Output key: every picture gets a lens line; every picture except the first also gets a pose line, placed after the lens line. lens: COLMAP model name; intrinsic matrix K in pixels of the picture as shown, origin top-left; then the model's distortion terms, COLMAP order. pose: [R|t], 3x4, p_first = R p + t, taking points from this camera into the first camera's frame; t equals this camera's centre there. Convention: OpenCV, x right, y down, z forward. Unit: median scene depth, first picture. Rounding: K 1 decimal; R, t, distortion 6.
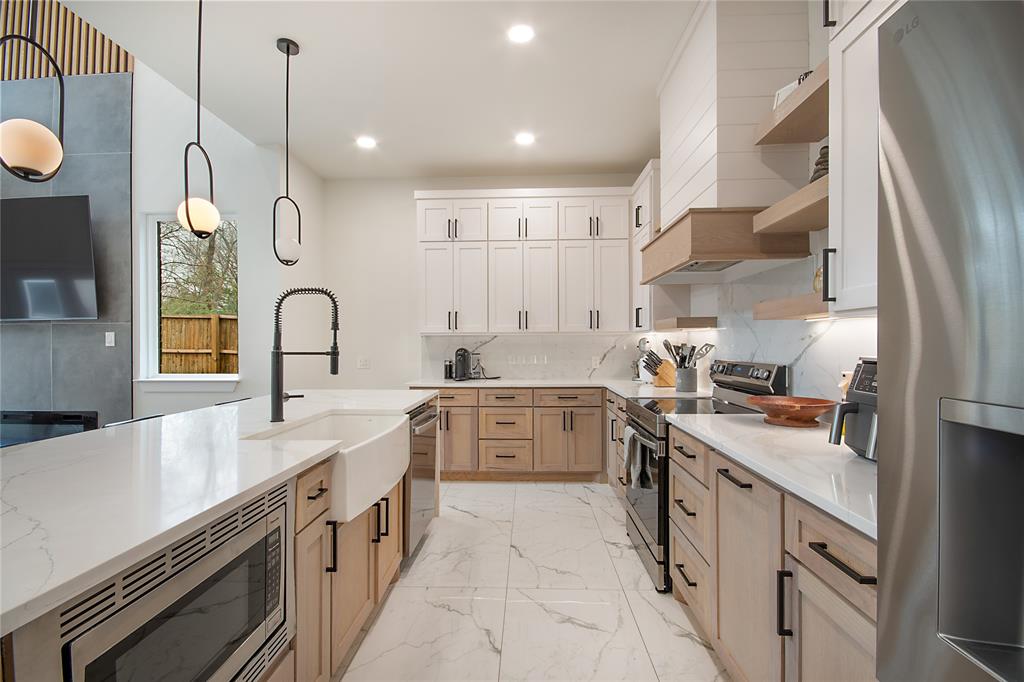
lens RADIAL K [[456.1, 0, 511.2], [0, 456.1, 343.2], [0, 0, 1]] dist [-0.004269, -0.002751]
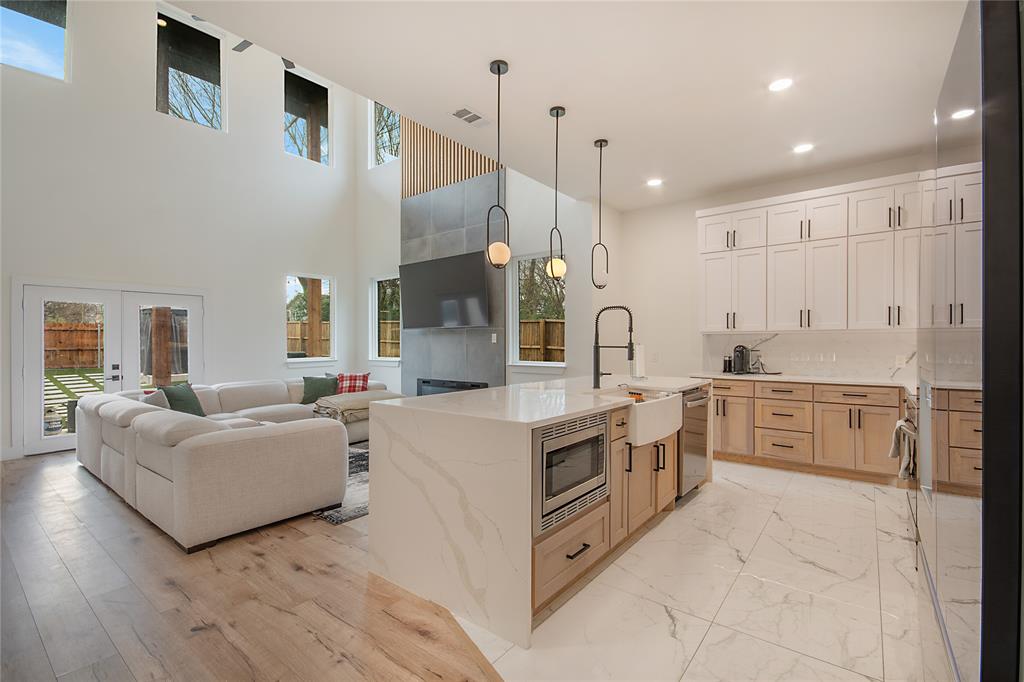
lens RADIAL K [[456.1, 0, 510.8], [0, 456.1, 342.8], [0, 0, 1]] dist [-0.004269, -0.002751]
pose [[0.811041, 0.002562, -0.584984, 0.096394], [-0.000339, 0.999992, 0.003909, 0.000703], [0.584989, -0.002972, 0.811036, -0.252022]]
